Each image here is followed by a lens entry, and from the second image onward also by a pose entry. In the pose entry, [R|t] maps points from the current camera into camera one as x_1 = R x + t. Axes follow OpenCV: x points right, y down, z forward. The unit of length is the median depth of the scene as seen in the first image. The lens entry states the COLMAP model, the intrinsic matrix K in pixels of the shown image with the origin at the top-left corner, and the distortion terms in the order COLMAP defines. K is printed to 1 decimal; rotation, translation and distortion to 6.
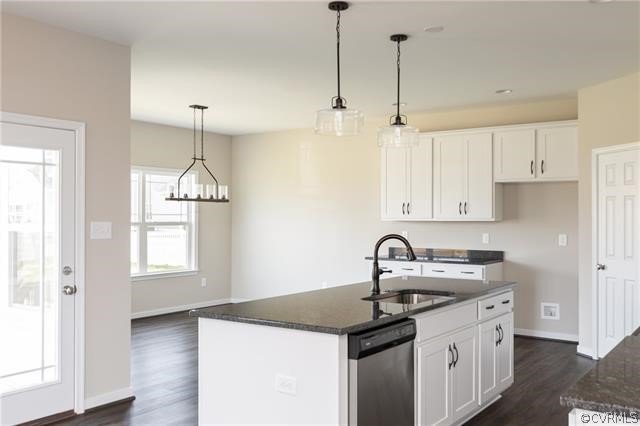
lens RADIAL K [[625.7, 0, 320.0], [0, 625.7, 213.0], [0, 0, 1]] dist [0.001942, 0.013445]
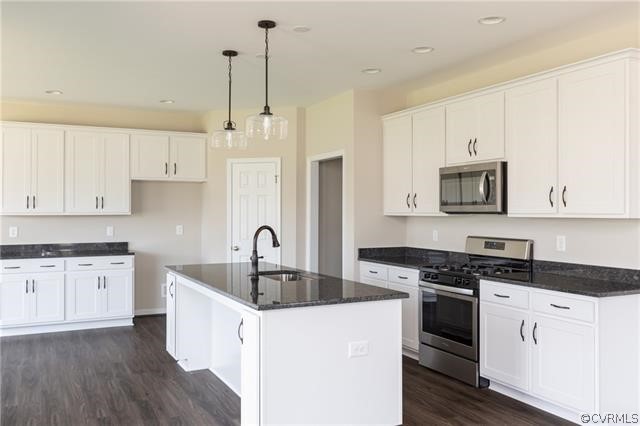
lens RADIAL K [[576.2, 0, 320.0], [0, 576.2, 213.0], [0, 0, 1]] dist [0.001058, -0.001319]
pose [[0.486599, -0.004086, 0.873616, -0.429247], [-0.004256, 0.999966, 0.007047, 0.001400], [-0.873615, -0.007147, 0.486565, 0.211538]]
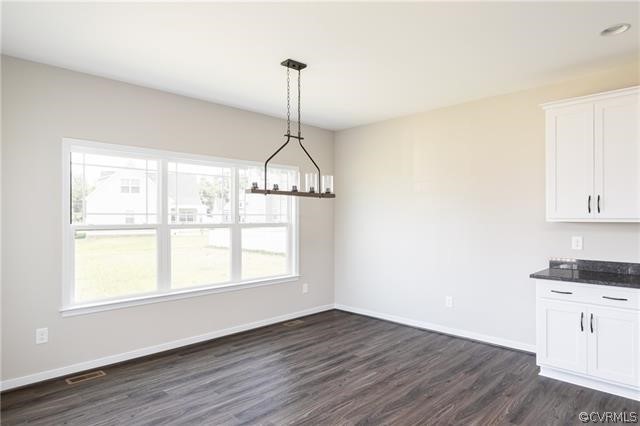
lens RADIAL K [[386.4, 0, 320.0], [0, 386.4, 213.0], [0, 0, 1]] dist [-0.002277, -0.000556]
pose [[0.987009, -0.004595, -0.160602, -0.093488], [0.003401, 0.999965, -0.007704, 0.005305], [0.160631, 0.007058, 0.986989, 0.567171]]
